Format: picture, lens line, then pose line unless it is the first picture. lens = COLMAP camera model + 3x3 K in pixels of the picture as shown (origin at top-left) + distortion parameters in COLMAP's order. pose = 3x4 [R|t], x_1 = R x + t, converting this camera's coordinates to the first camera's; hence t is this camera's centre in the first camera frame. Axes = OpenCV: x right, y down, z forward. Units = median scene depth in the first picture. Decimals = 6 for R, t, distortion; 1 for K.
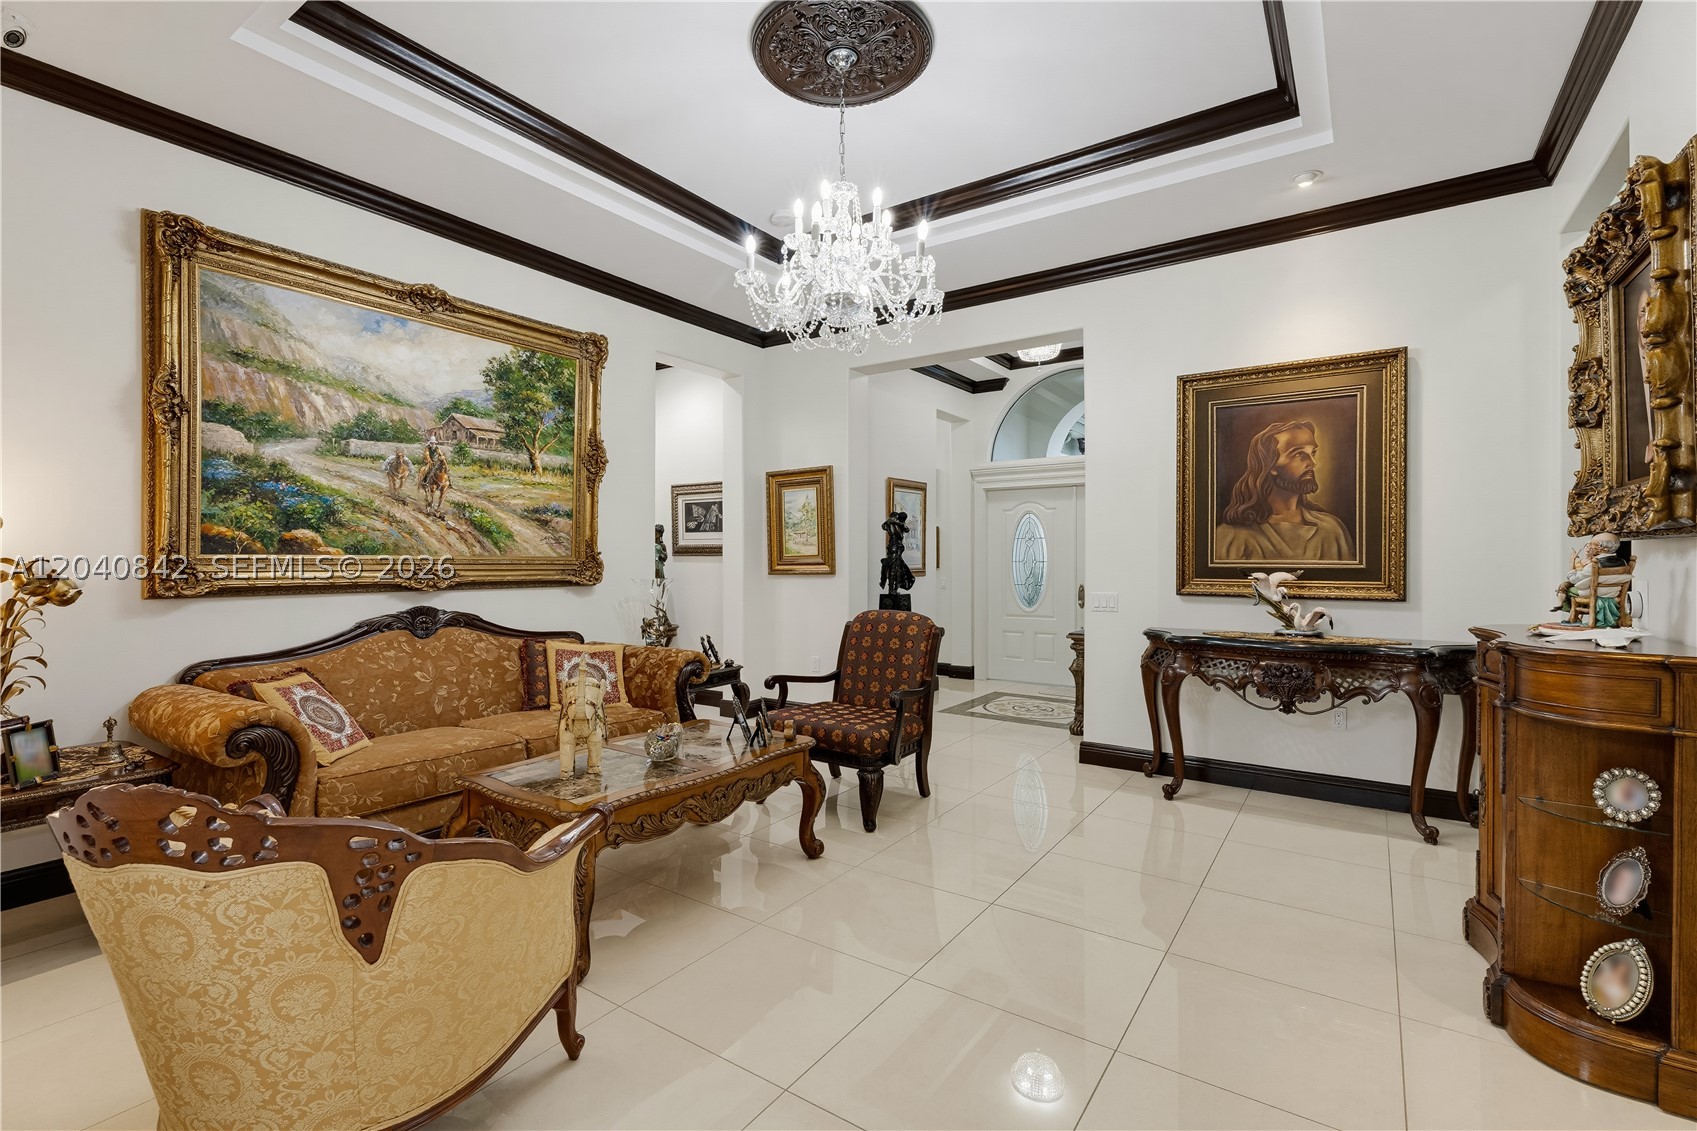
lens RADIAL K [[753.2, 0, 841.5], [0, 753.2, 571.0], [0, 0, 1]] dist [0.002469, -0.001325]
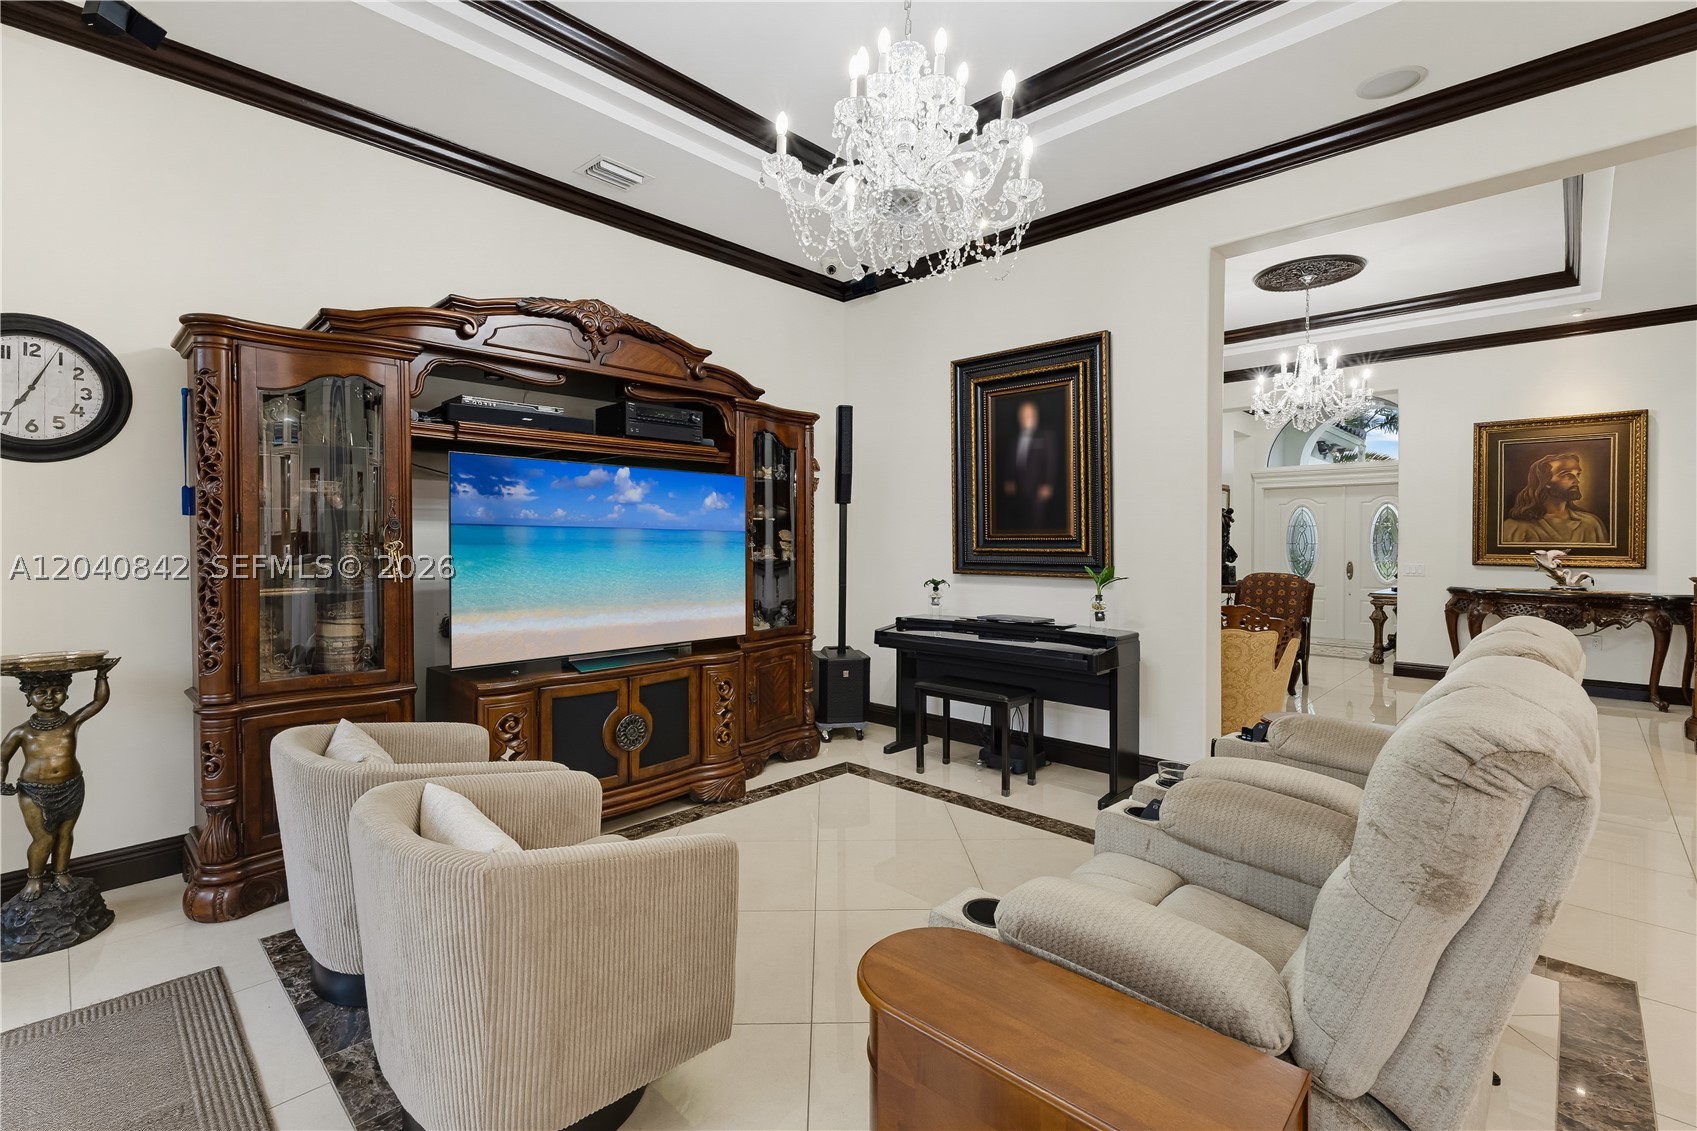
lens RADIAL K [[753.2, 0, 846.3], [0, 753.2, 553.3], [0, 0, 1]] dist [0.002469, -0.001325]
pose [[0.988603, 0.006962, -0.150385, -0.660946], [-0.007148, 0.999974, -0.000697, 0.020259], [0.150376, 0.001764, 0.988627, -0.803458]]
